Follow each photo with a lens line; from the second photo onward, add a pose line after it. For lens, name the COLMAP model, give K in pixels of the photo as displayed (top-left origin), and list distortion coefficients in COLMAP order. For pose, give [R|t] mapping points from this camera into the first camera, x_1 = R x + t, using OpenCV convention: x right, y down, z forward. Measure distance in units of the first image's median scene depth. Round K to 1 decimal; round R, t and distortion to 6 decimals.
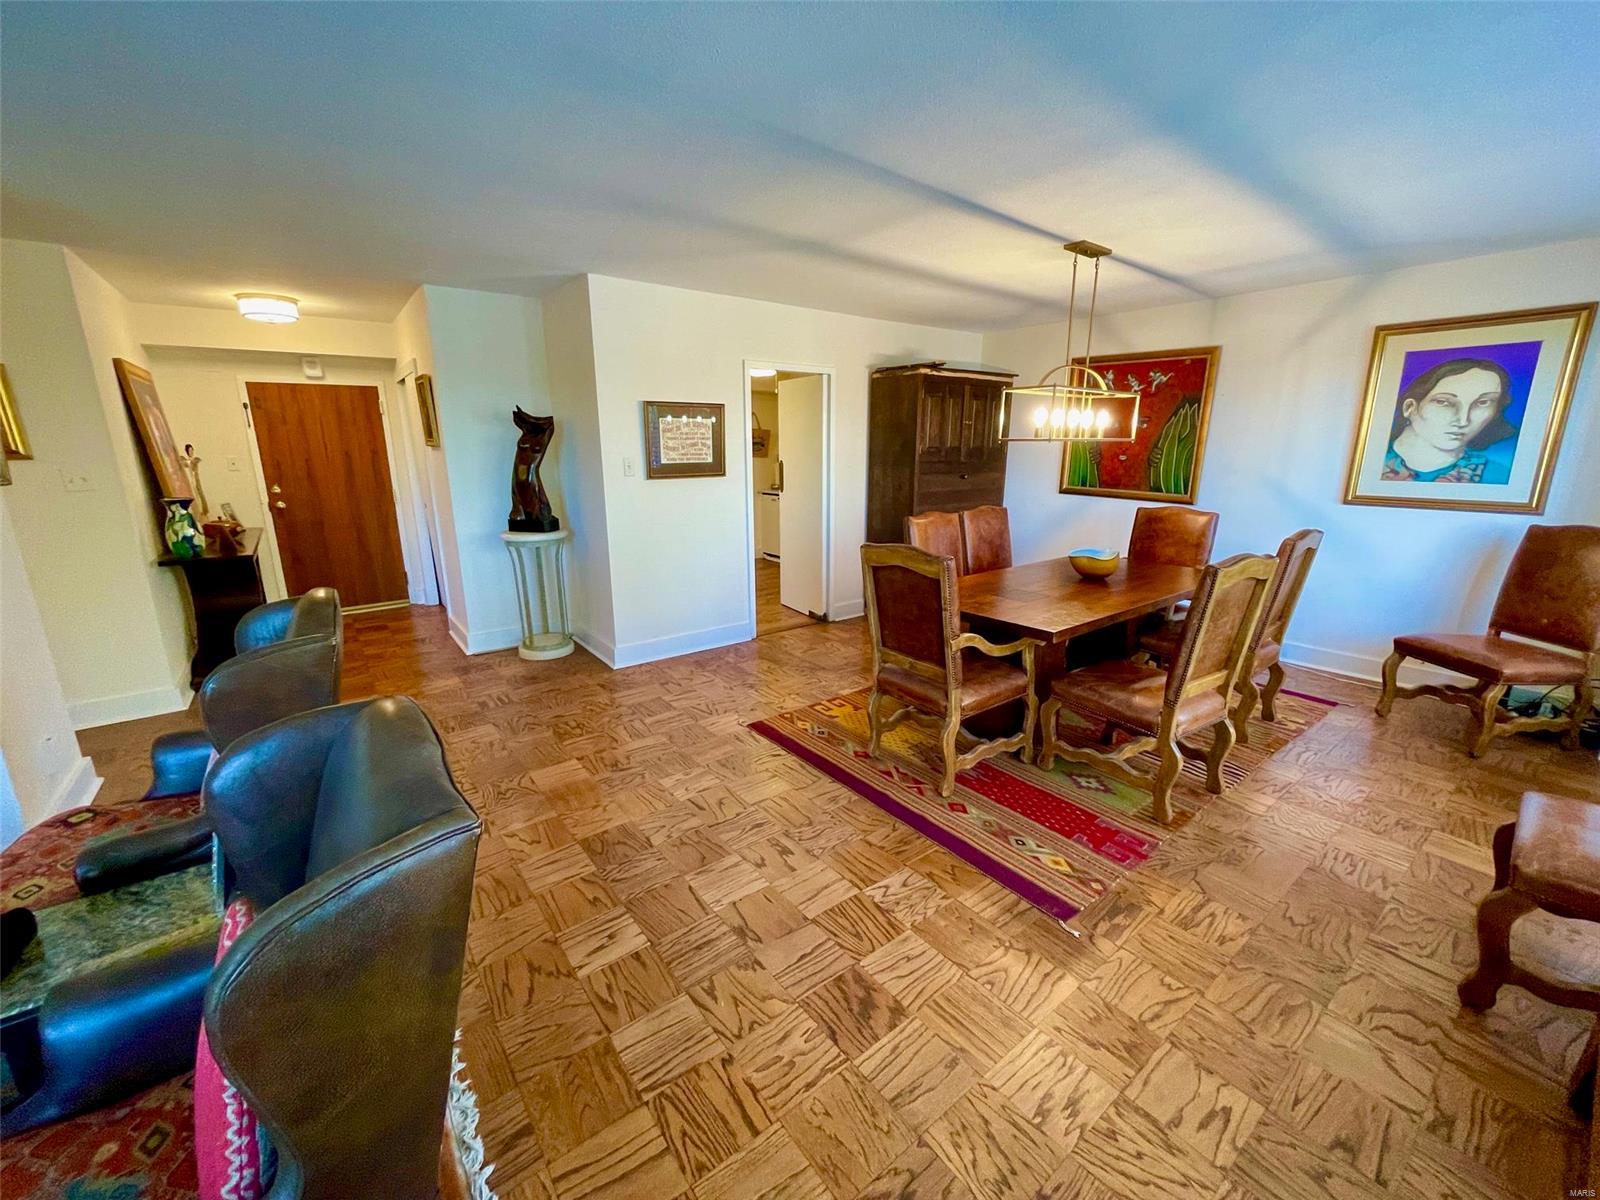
lens RADIAL K [[644.5, 0, 798.8], [0, 644.5, 599.3], [0, 0, 1]] dist [-0.002449, 0.000221]
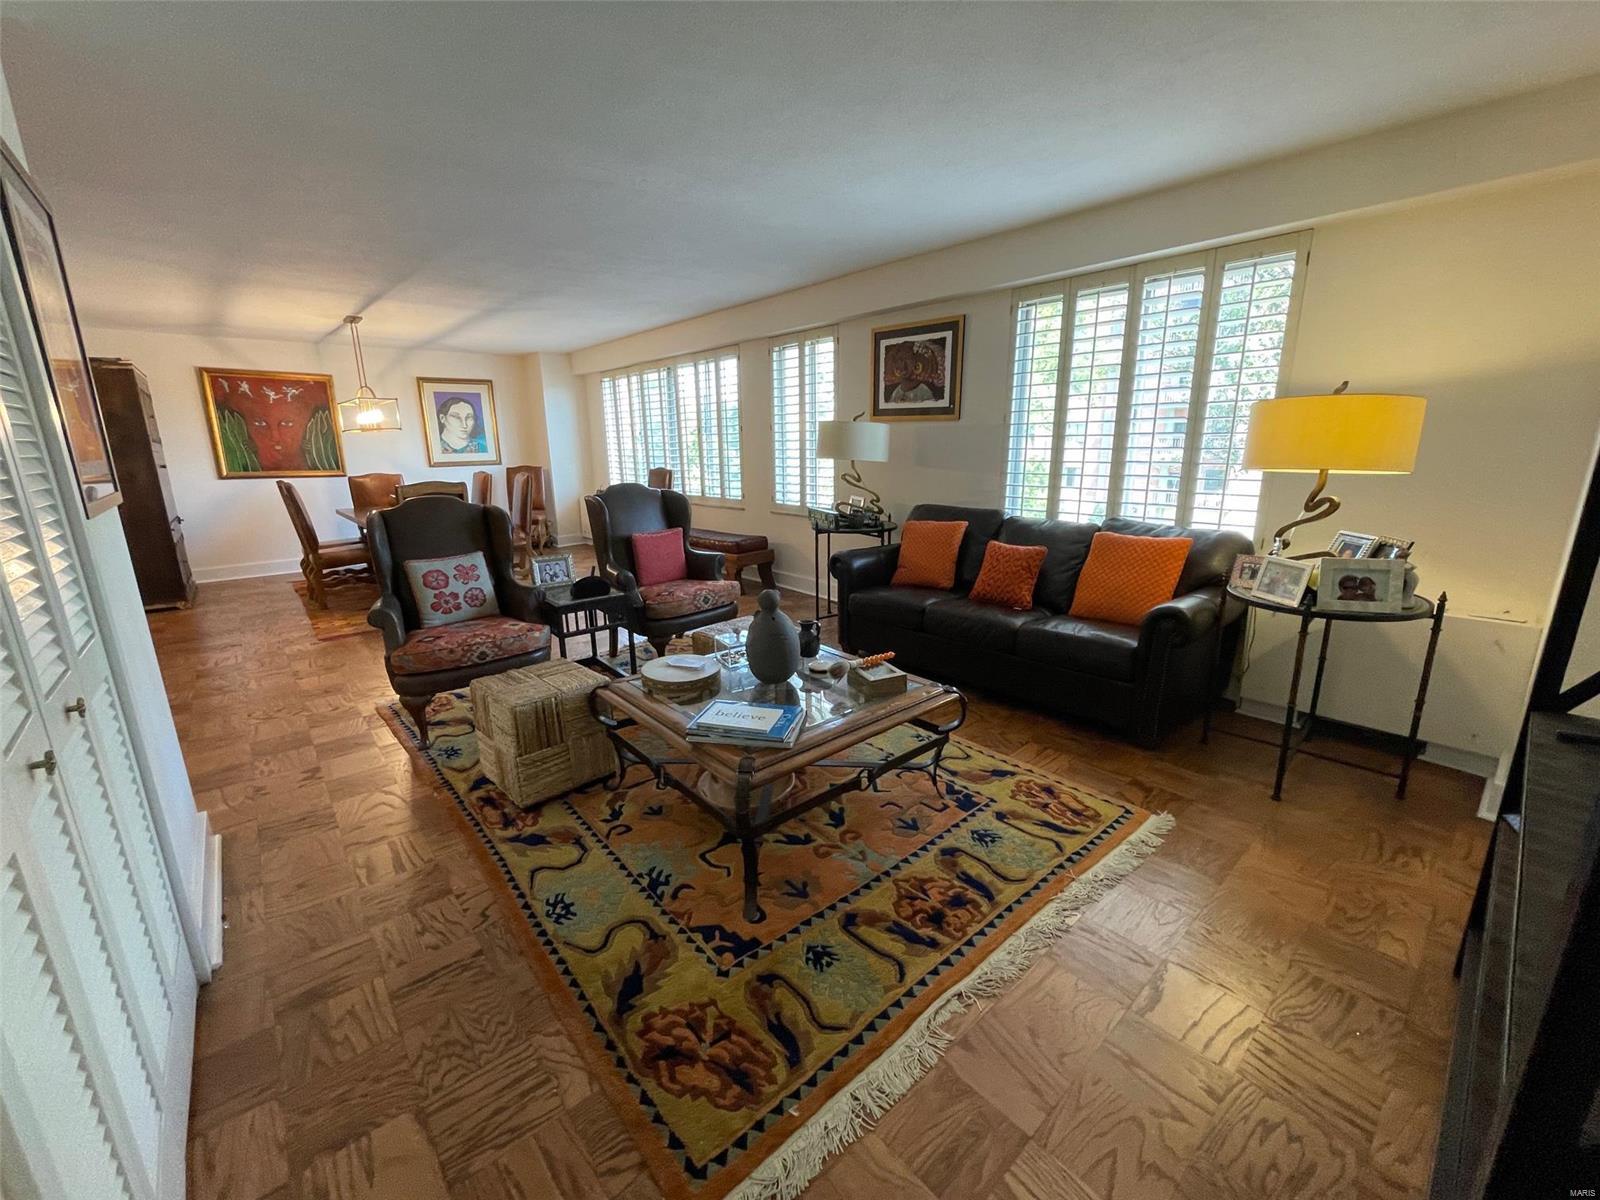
lens RADIAL K [[644.5, 0, 798.5], [0, 644.5, 598.9], [0, 0, 1]] dist [-0.002449, 0.000221]
pose [[-0.061227, -0.232847, 0.970584, -1.231332], [0.253388, 0.936926, 0.240757, 0.039203], [-0.965425, 0.260675, 0.001635, 0.029624]]
